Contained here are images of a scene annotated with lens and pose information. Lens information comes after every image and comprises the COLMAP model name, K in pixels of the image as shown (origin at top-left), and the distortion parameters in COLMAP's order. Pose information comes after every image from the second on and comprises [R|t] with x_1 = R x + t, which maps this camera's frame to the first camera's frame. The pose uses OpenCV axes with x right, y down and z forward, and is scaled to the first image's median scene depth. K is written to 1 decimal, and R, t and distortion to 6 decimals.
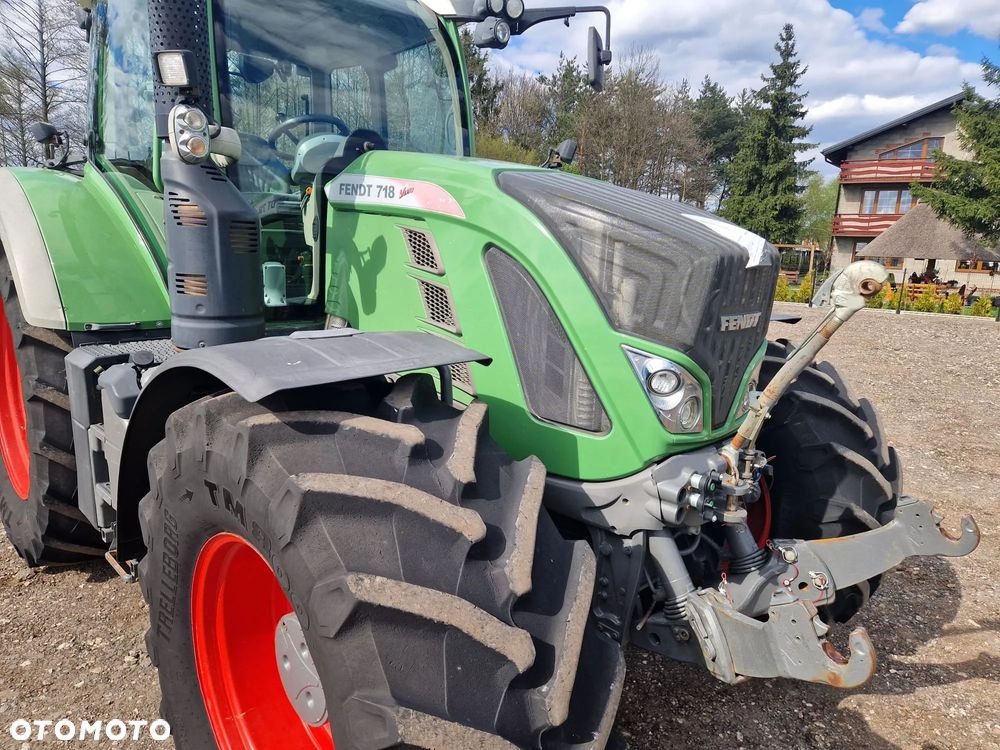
lens RADIAL K [[666.7, 0, 495.3], [0, 666.7, 381.3], [0, 0, 1]] dist [0.083720, -0.070292]
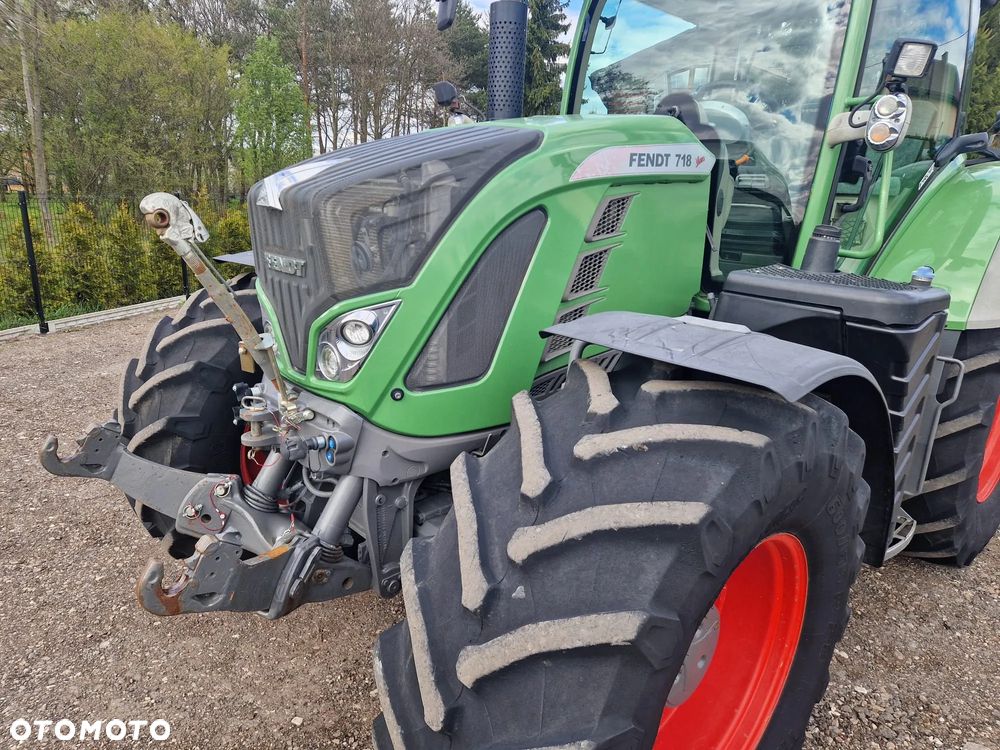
lens RADIAL K [[666.7, 0, 493.0], [0, 666.7, 373.5], [0, 0, 1]] dist [0.083720, -0.070292]
pose [[0.938902, -0.099733, 0.329418, 0.565014], [0.076211, 0.993581, 0.083596, -0.523650], [-0.335640, -0.053383, 0.940476, 2.596902]]
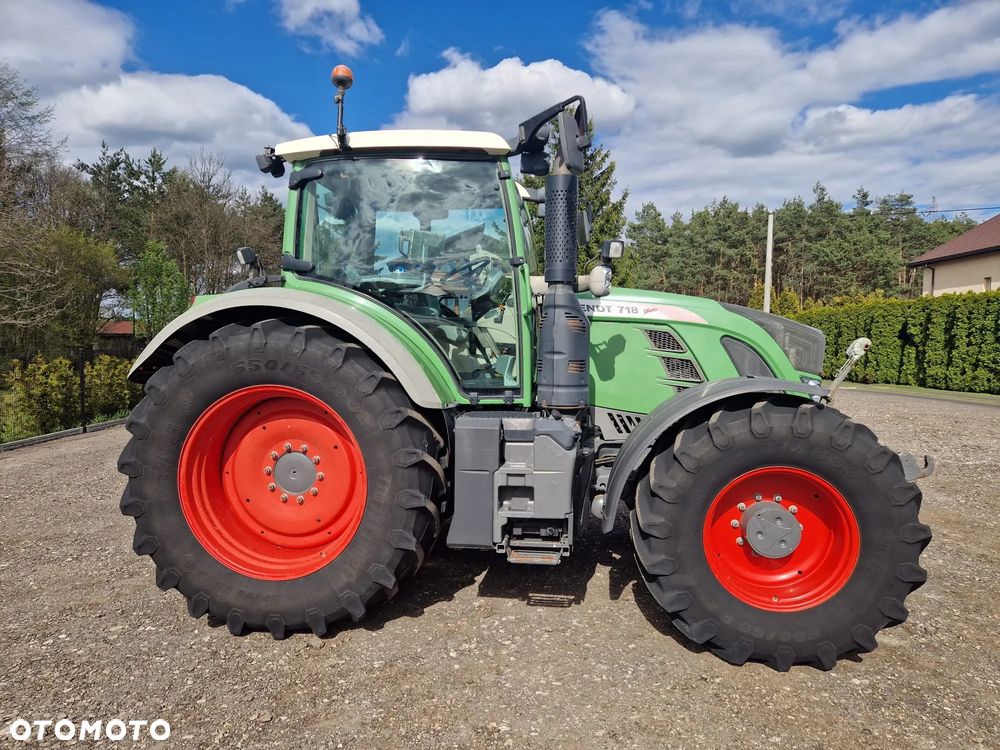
lens RADIAL K [[666.7, 0, 495.3], [0, 666.7, 377.8], [0, 0, 1]] dist [0.083720, -0.070292]
pose [[0.777155, -0.063524, 0.626095, -1.338647], [0.151880, 0.984416, -0.088645, -0.001065], [-0.610707, 0.163982, 0.774691, -0.112624]]
